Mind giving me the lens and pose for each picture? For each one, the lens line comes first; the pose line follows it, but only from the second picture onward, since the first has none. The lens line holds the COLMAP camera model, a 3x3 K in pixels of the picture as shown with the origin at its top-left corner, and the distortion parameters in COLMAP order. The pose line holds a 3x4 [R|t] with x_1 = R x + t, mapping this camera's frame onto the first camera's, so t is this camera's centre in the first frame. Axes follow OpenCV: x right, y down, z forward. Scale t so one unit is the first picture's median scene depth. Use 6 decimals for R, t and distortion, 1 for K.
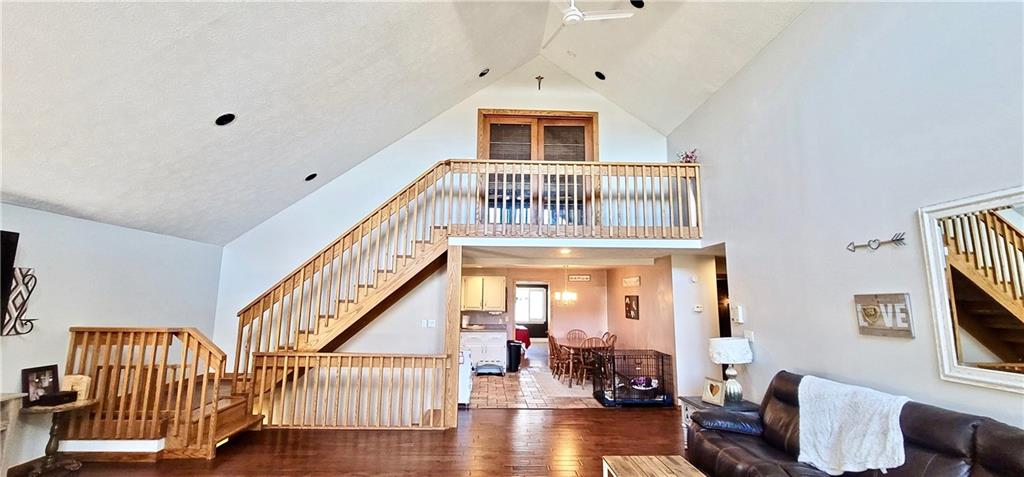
lens RADIAL K [[415.5, 0, 512.0], [0, 415.5, 238.5], [0, 0, 1]] dist [-0.000418, -0.003941]
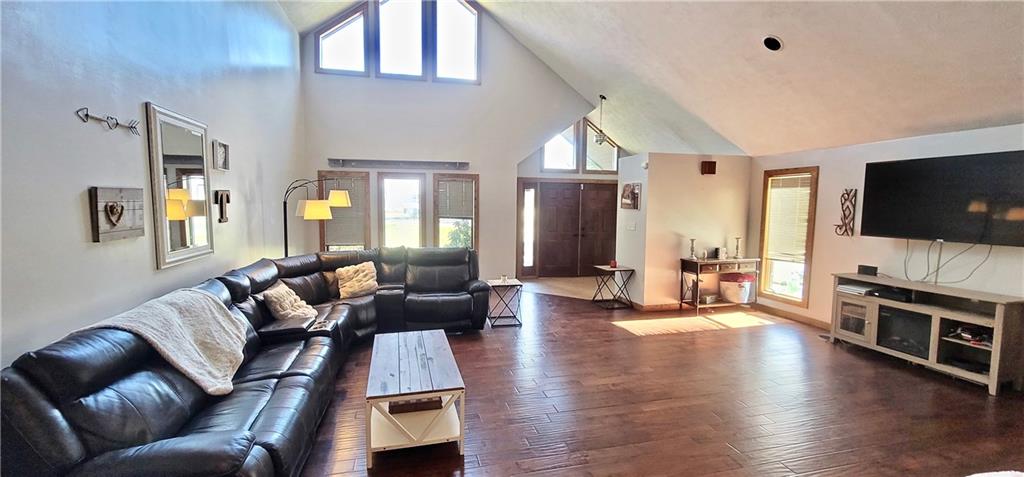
lens RADIAL K [[415.5, 0, 512.0], [0, 415.5, 238.5], [0, 0, 1]] dist [-0.000418, -0.003941]
pose [[-0.974967, -0.002925, -0.222331, 0.326620], [0.011990, 0.997767, -0.065704, 0.296486], [0.222027, -0.066725, -0.972755, 1.952388]]
